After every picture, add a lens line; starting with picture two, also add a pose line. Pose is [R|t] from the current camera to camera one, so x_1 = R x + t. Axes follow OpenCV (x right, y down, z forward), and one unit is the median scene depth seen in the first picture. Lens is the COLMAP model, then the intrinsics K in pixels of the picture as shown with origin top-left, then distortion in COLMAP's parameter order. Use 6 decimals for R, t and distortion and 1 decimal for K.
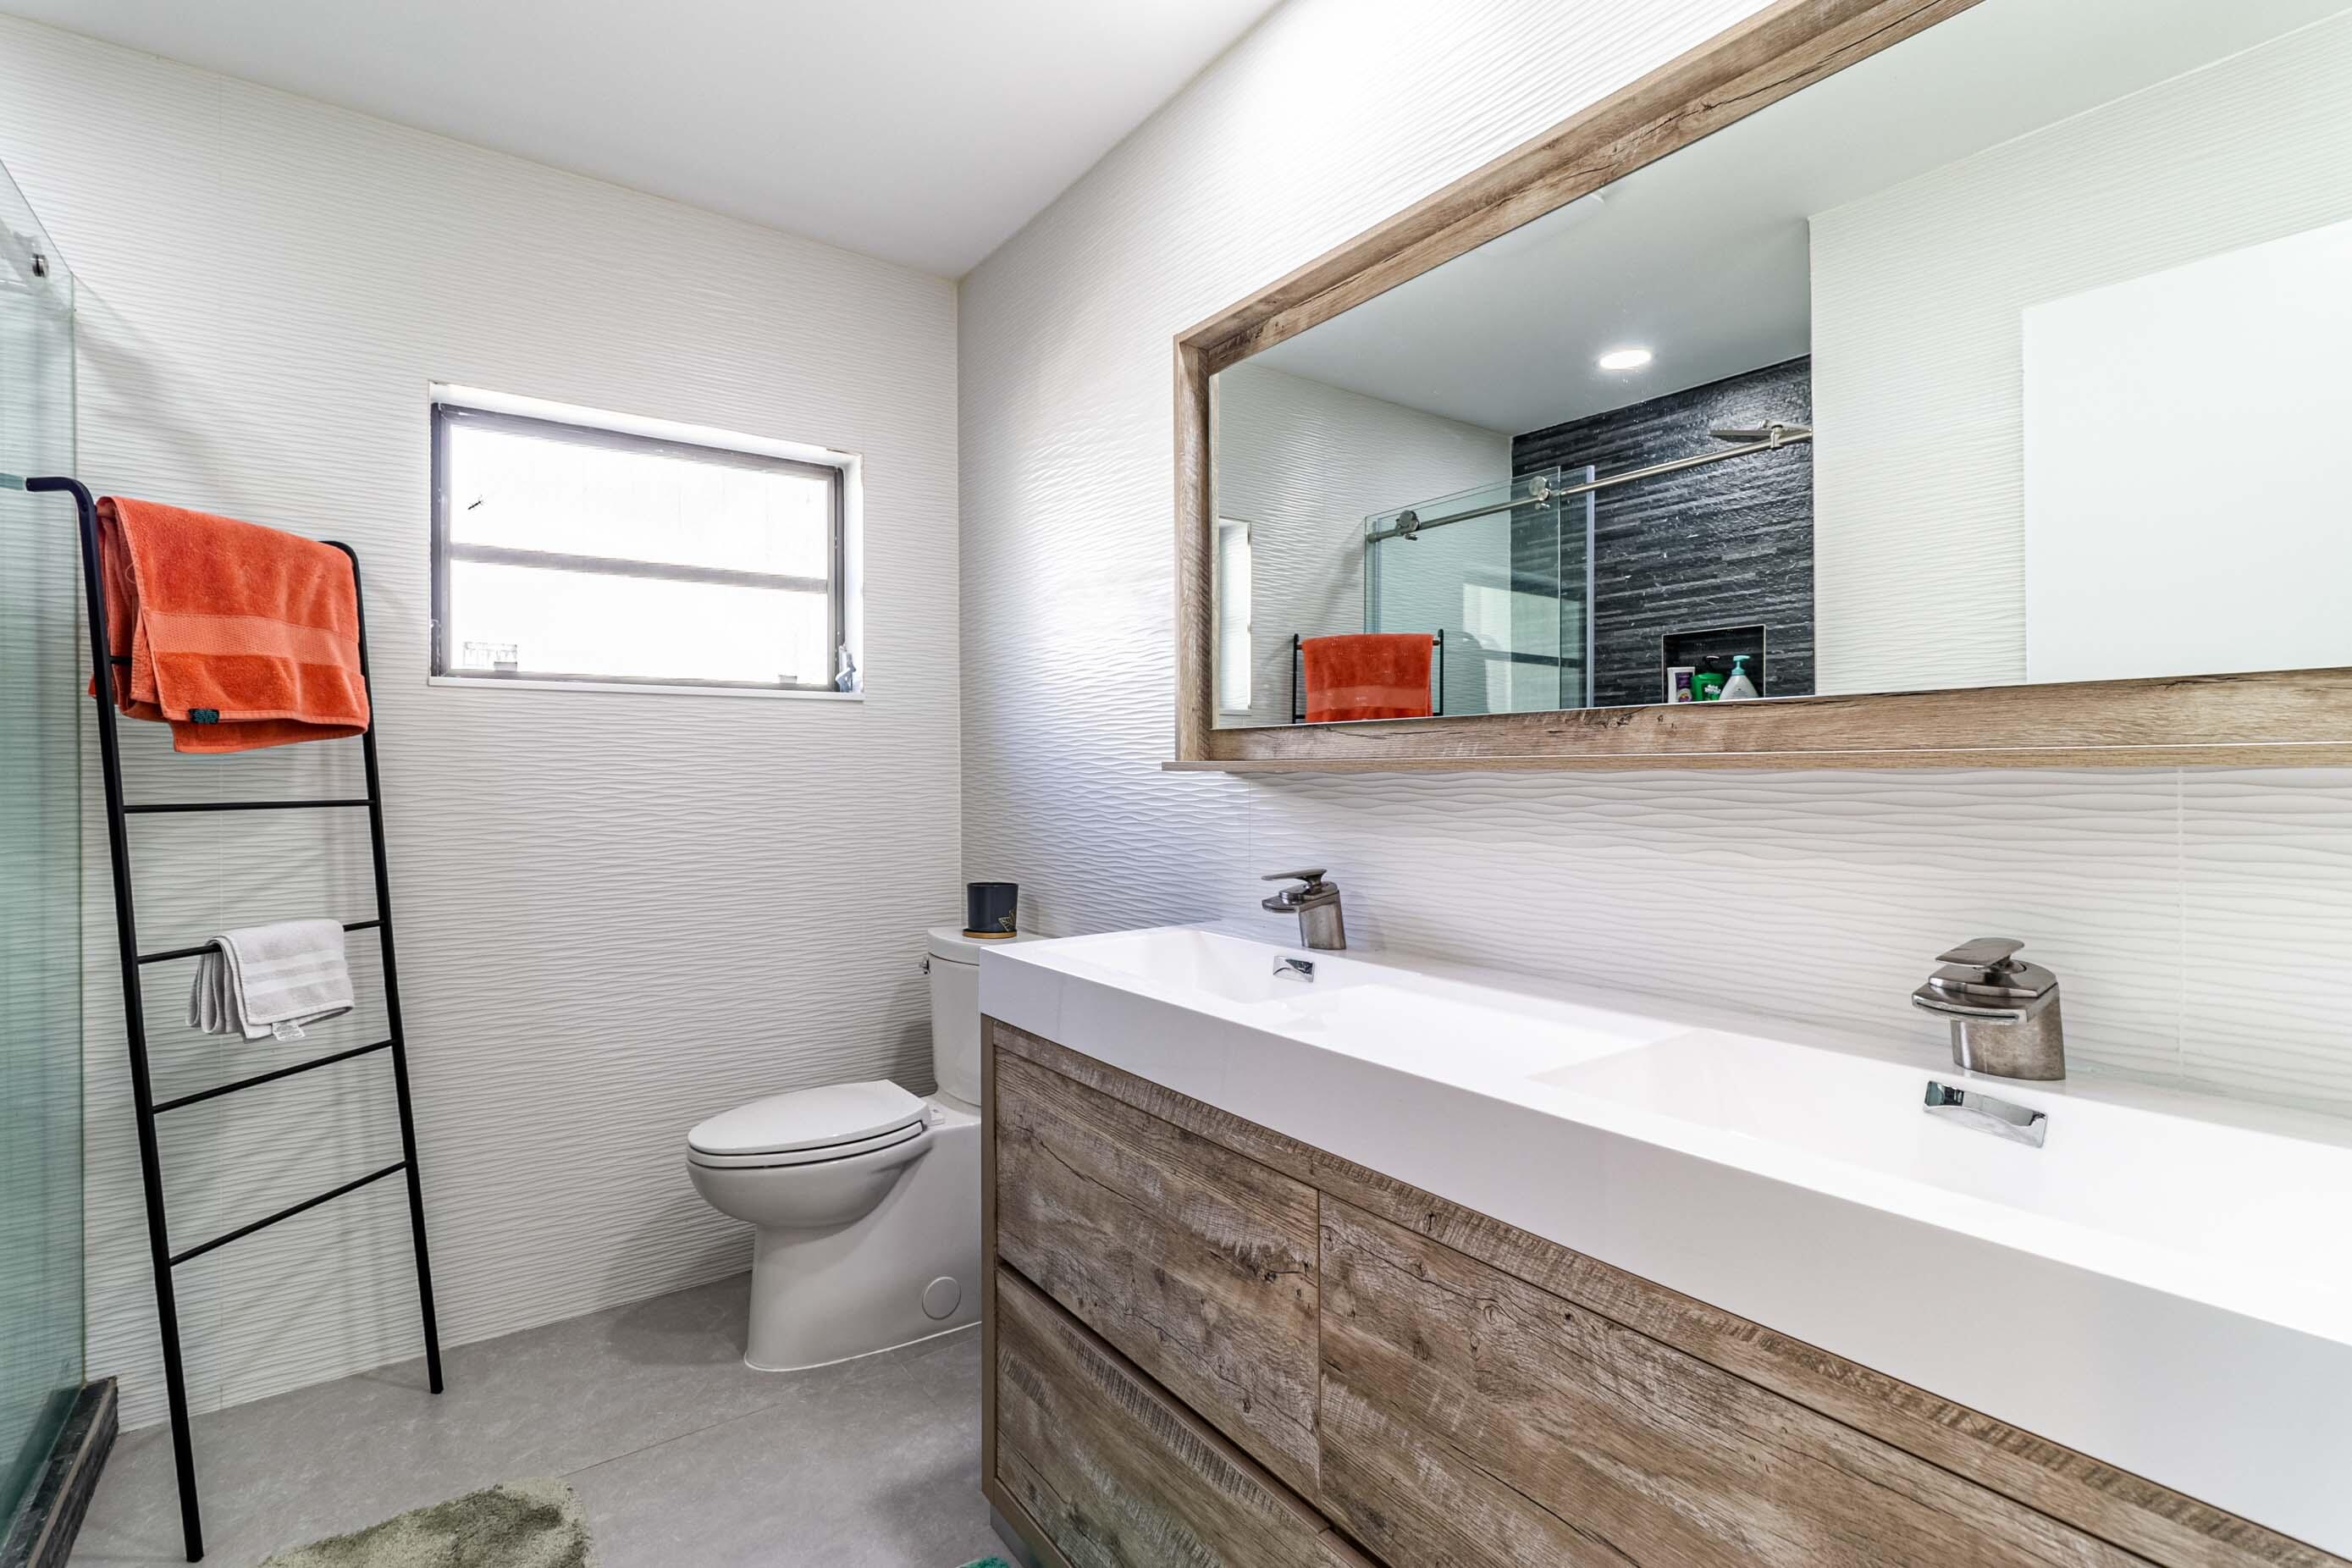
lens RADIAL K [[1092.4, 0, 1172.4], [0, 1092.4, 774.7], [0, 0, 1]] dist [0.010249, 0.000187]
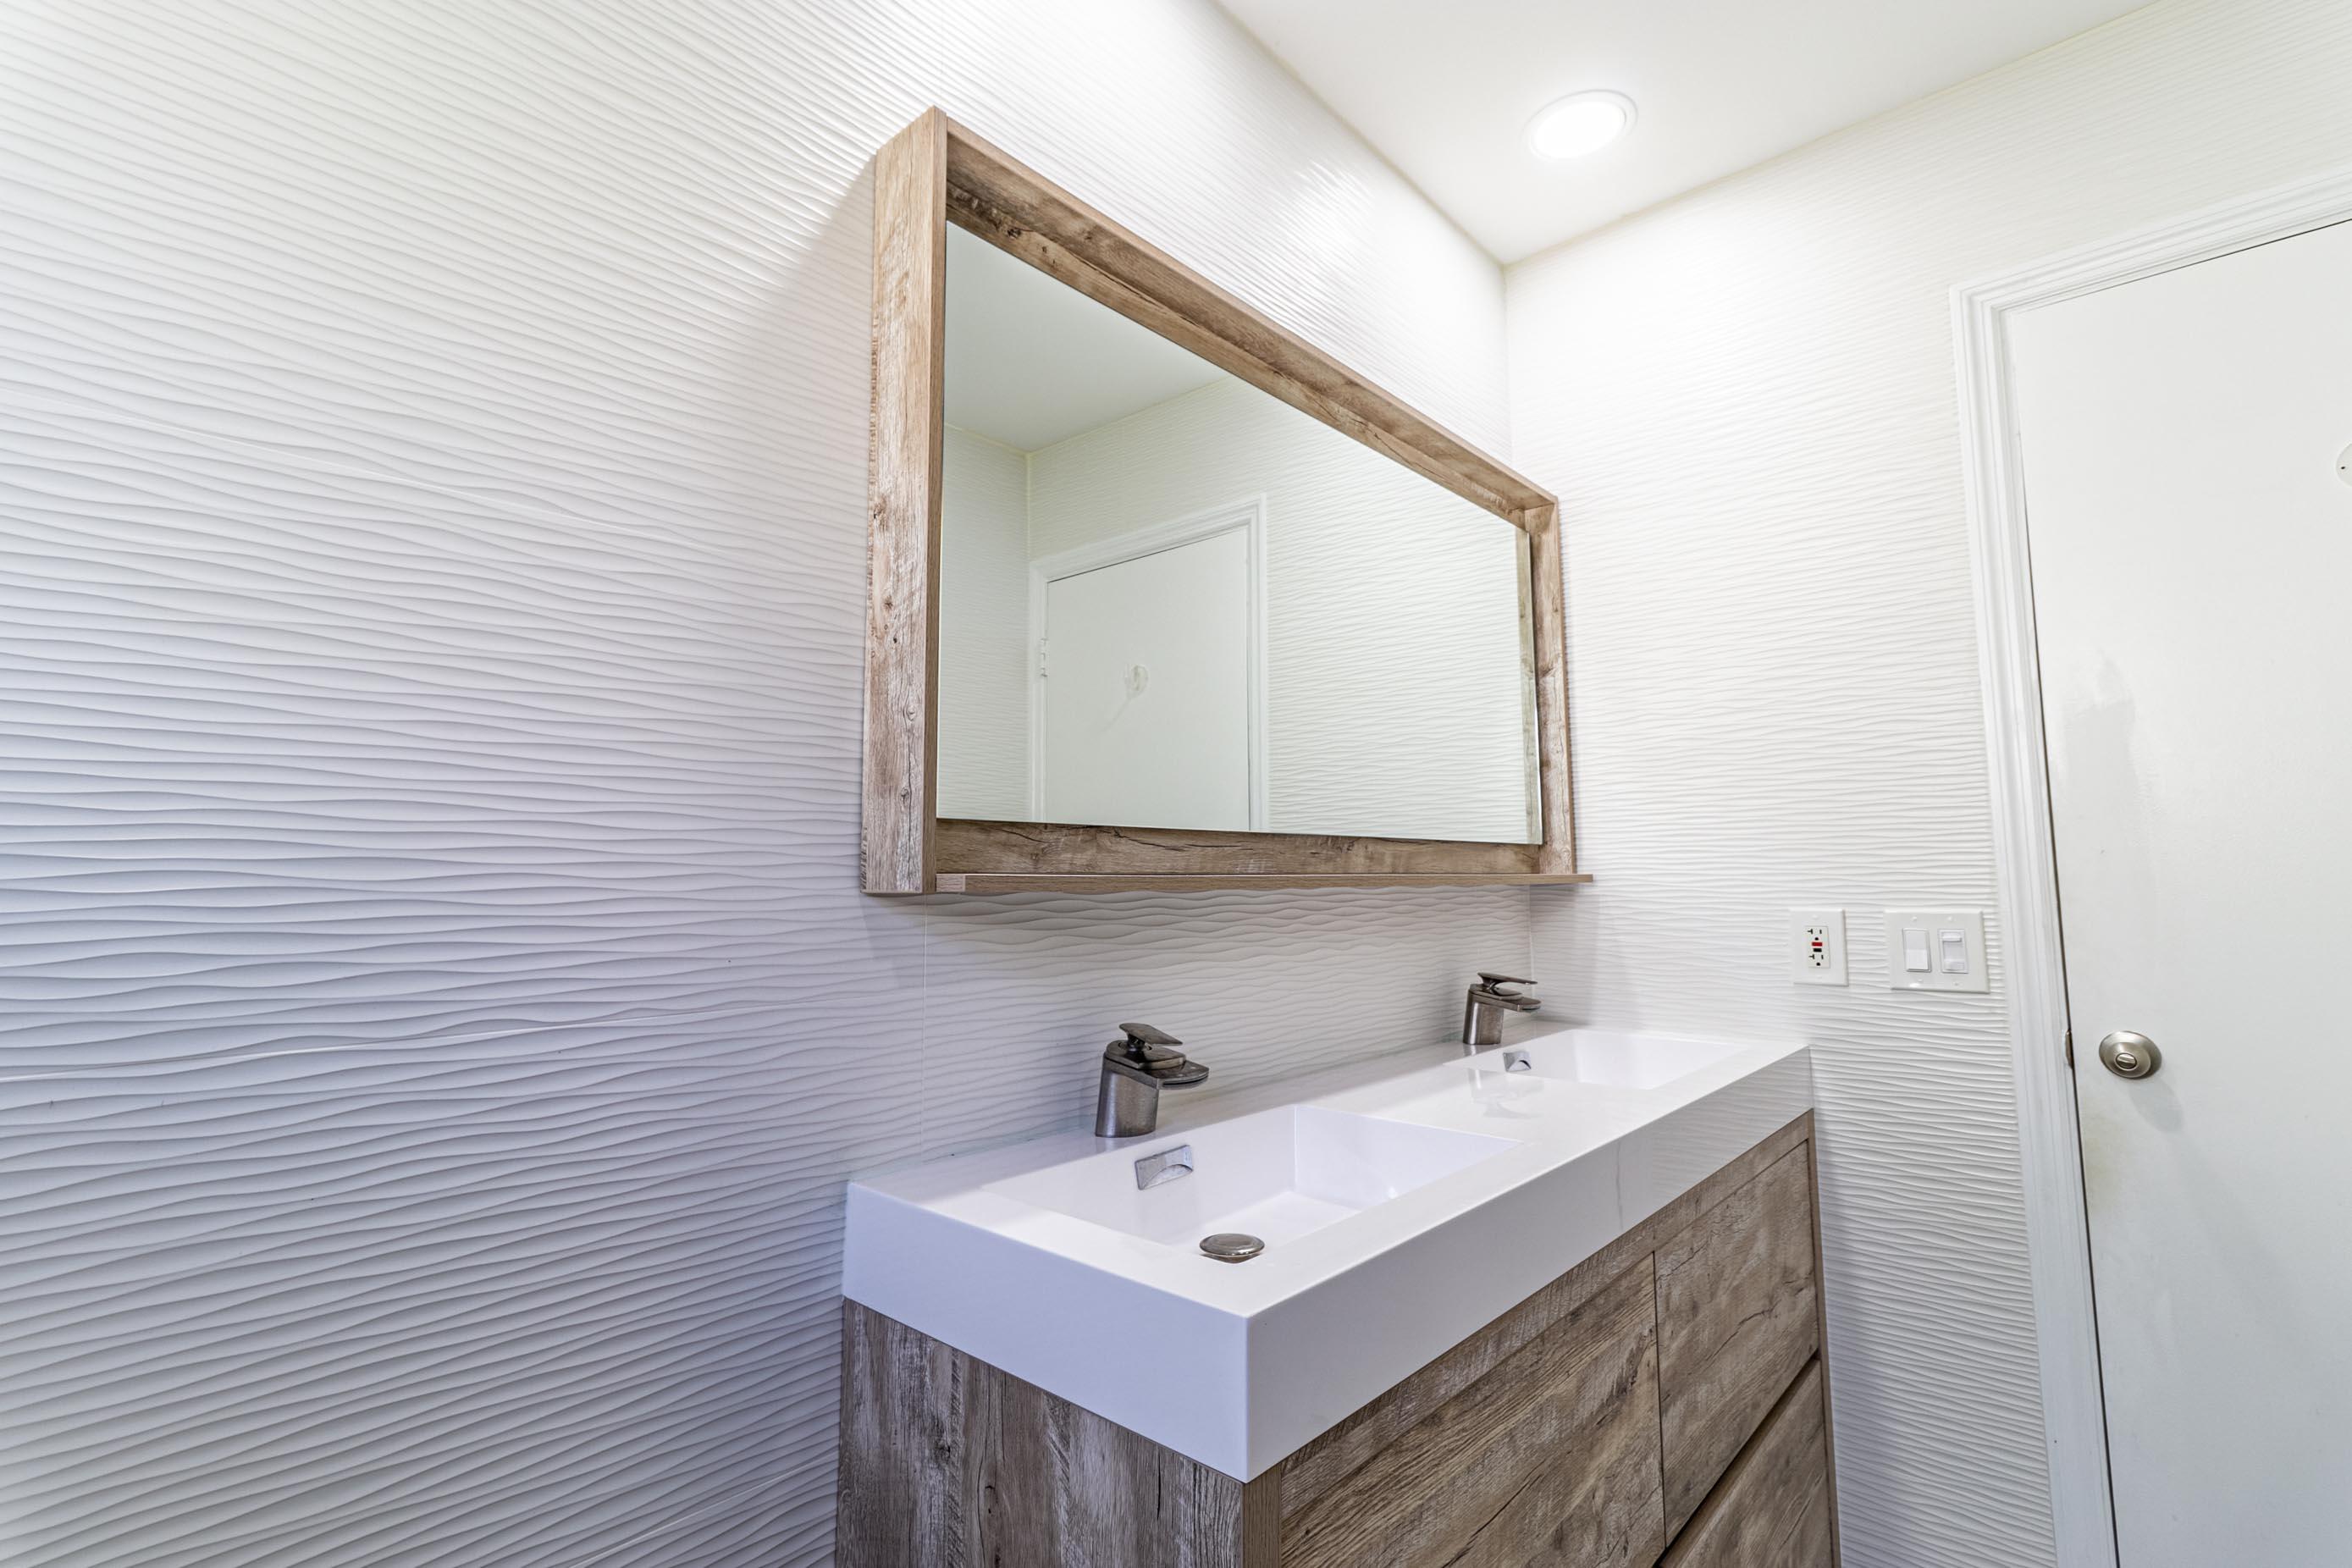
lens RADIAL K [[1092.4, 0, 1172.4], [0, 1092.4, 774.7], [0, 0, 1]] dist [0.010249, 0.000187]
pose [[-0.210095, 0.101735, 0.972373, -0.678268], [0.012194, 0.994767, -0.101443, -0.005827], [-0.977605, -0.009456, -0.210236, 1.269119]]
